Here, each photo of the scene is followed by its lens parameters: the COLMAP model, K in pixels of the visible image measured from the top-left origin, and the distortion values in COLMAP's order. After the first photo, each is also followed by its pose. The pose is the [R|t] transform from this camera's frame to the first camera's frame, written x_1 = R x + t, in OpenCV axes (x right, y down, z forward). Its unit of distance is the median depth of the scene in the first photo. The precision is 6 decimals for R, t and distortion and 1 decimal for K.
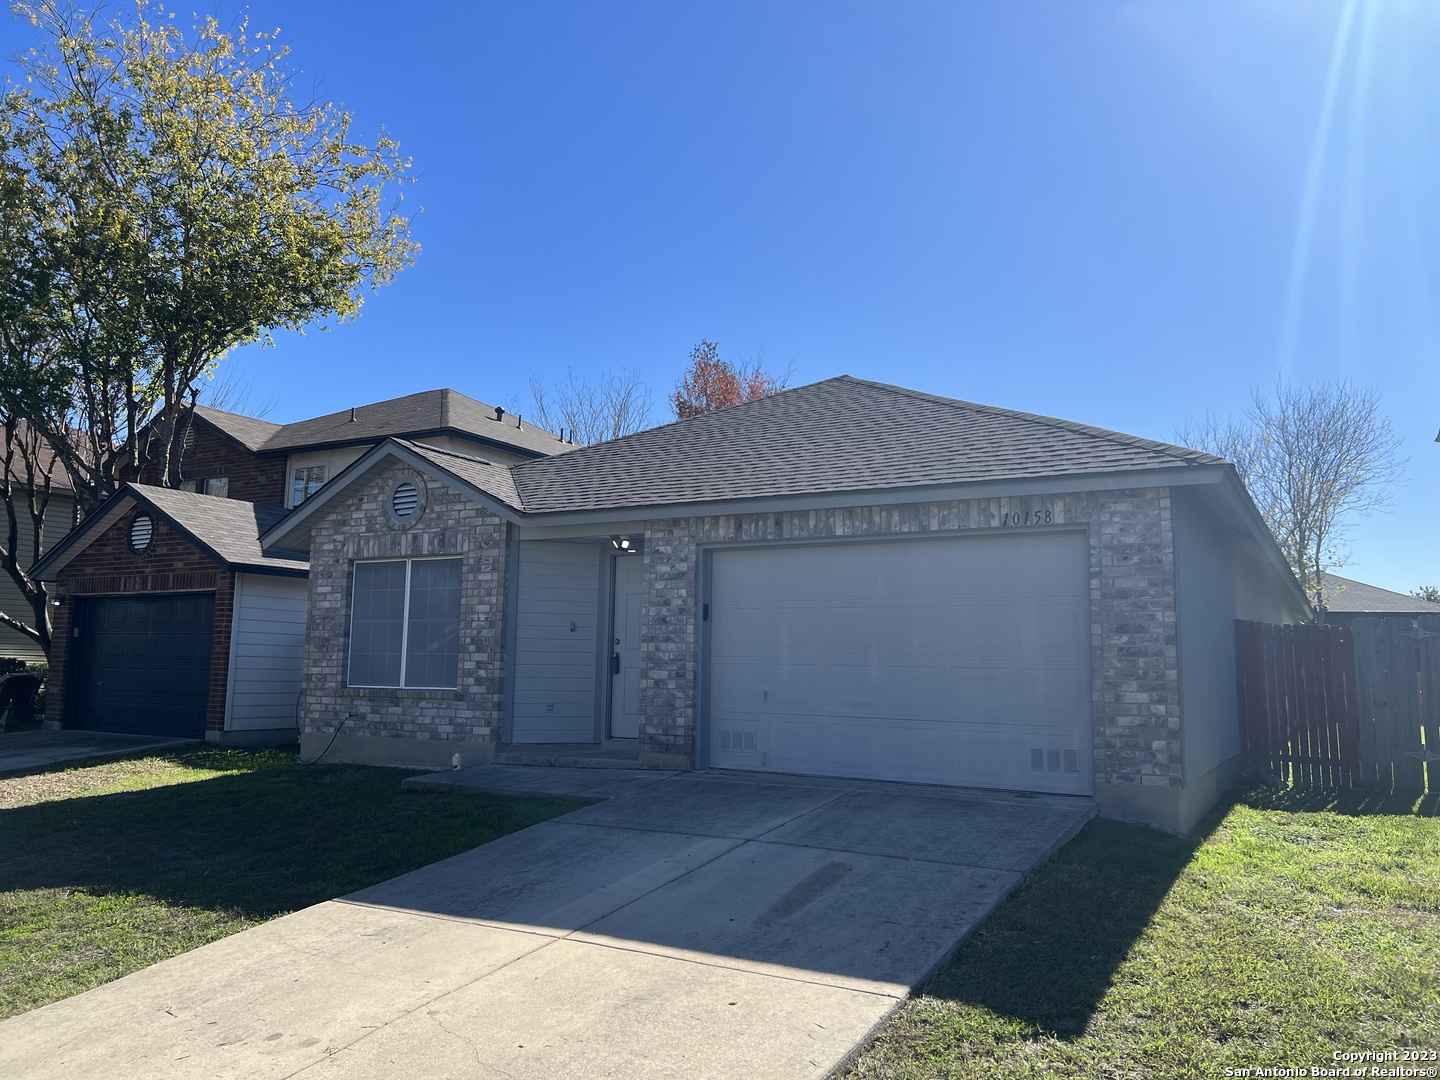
lens RADIAL K [[1087.1, 0, 723.7], [0, 1087.1, 530.7], [0, 0, 1]] dist [0.064244, -0.034220]
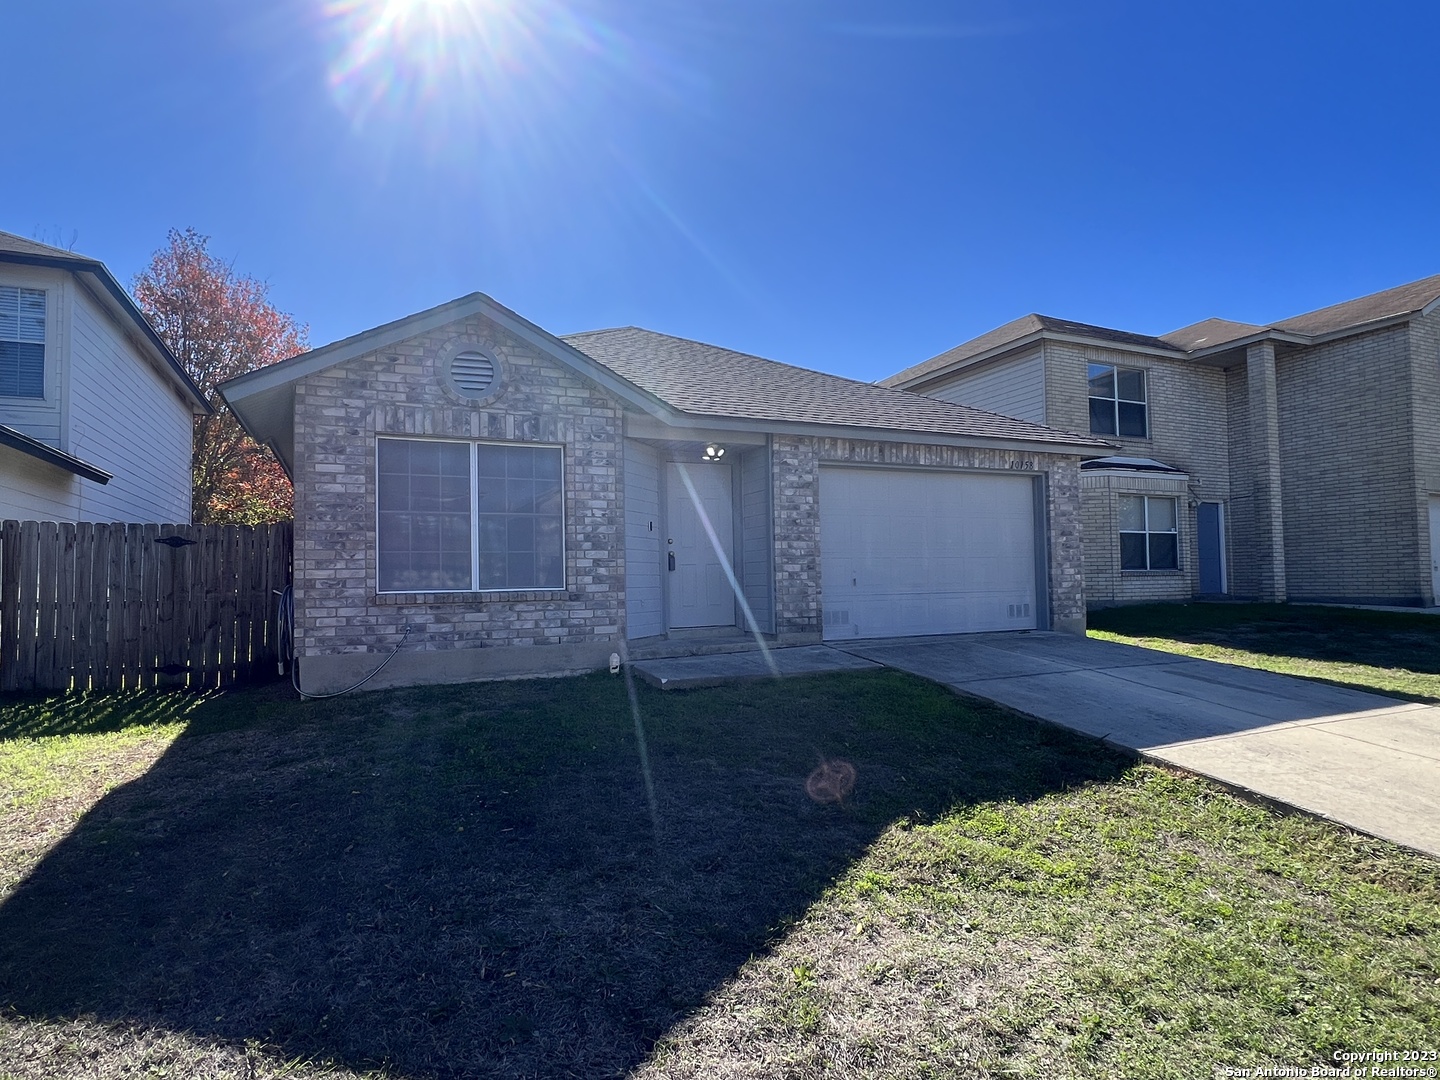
lens RADIAL K [[806.8, 0, 728.2], [0, 806.8, 540.7], [0, 0, 1]] dist [-0.005022, 0.007460]
pose [[0.577310, 0.012042, 0.816437, -0.809314], [-0.077970, 0.996135, 0.040441, 0.072962], [-0.812794, -0.087004, 0.576017, 0.553143]]
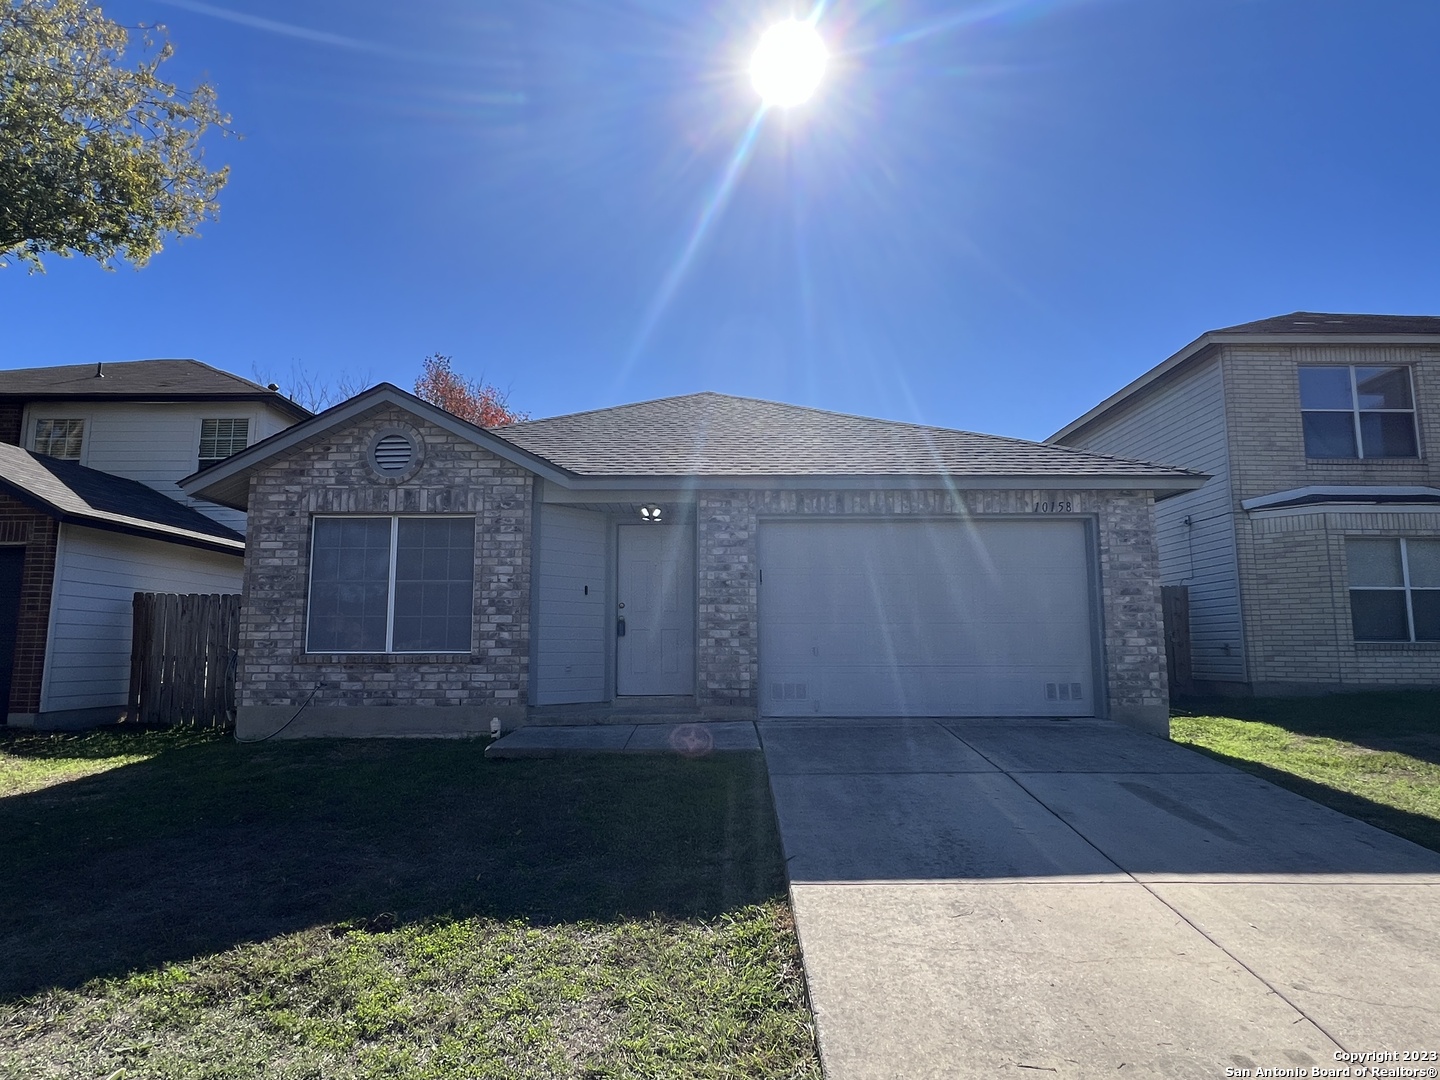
lens RADIAL K [[806.8, 0, 723.3], [0, 806.8, 539.7], [0, 0, 1]] dist [-0.005022, 0.007460]
pose [[0.867631, 0.048044, 0.494883, -0.454091], [-0.047242, 0.998783, -0.014138, 0.050340], [-0.494960, -0.011112, 0.868845, 0.304421]]
